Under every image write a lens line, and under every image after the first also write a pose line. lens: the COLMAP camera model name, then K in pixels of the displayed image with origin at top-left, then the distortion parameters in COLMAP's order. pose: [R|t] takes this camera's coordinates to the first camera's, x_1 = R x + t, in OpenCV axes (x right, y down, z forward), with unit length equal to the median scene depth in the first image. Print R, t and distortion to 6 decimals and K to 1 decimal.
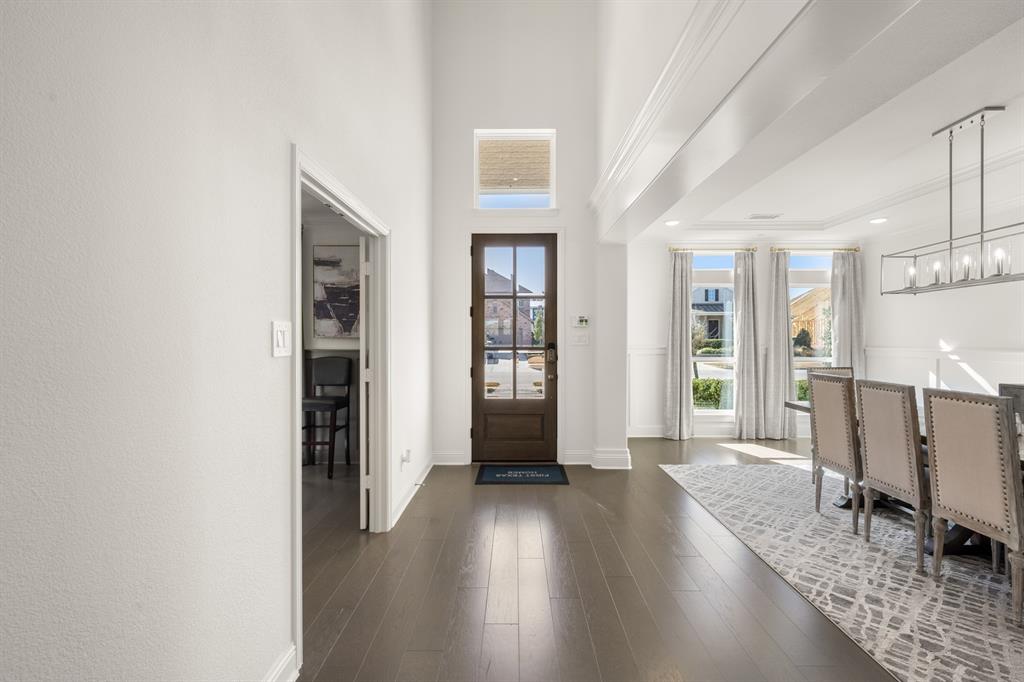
lens RADIAL K [[409.0, 0, 511.4], [0, 409.0, 341.2], [0, 0, 1]] dist [-0.024497, -0.000142]
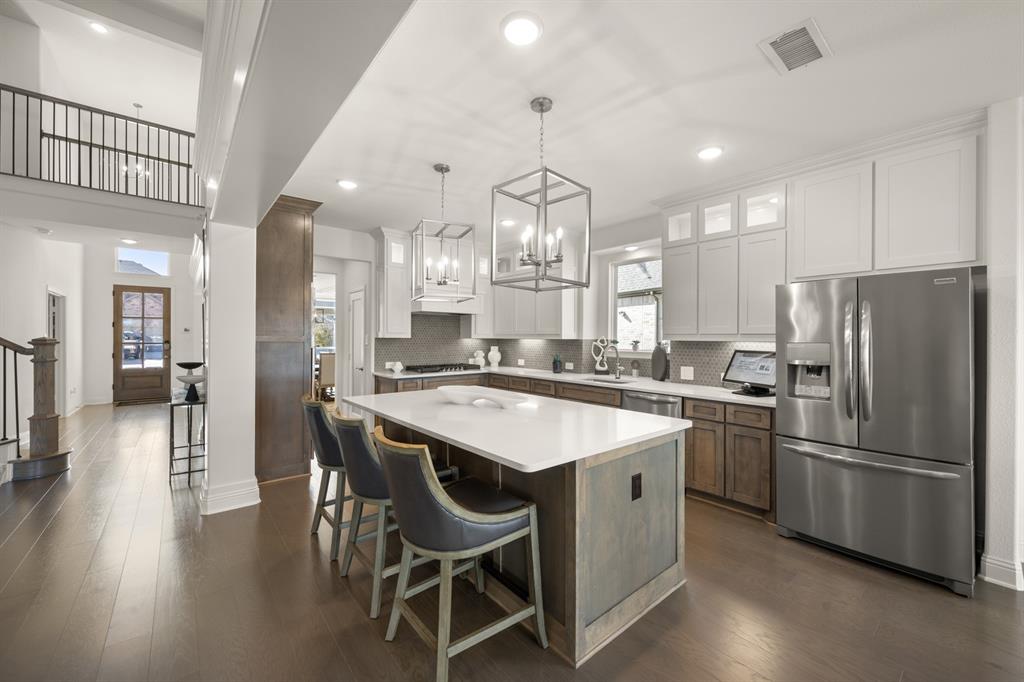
lens RADIAL K [[405.2, 0, 512.3], [0, 405.2, 340.2], [0, 0, 1]] dist [0.000695, -0.000239]
pose [[0.756054, -0.000781, 0.654508, 0.076346], [-0.003939, 0.999976, 0.005743, -0.015794], [-0.654497, -0.006920, 0.756033, -1.712848]]
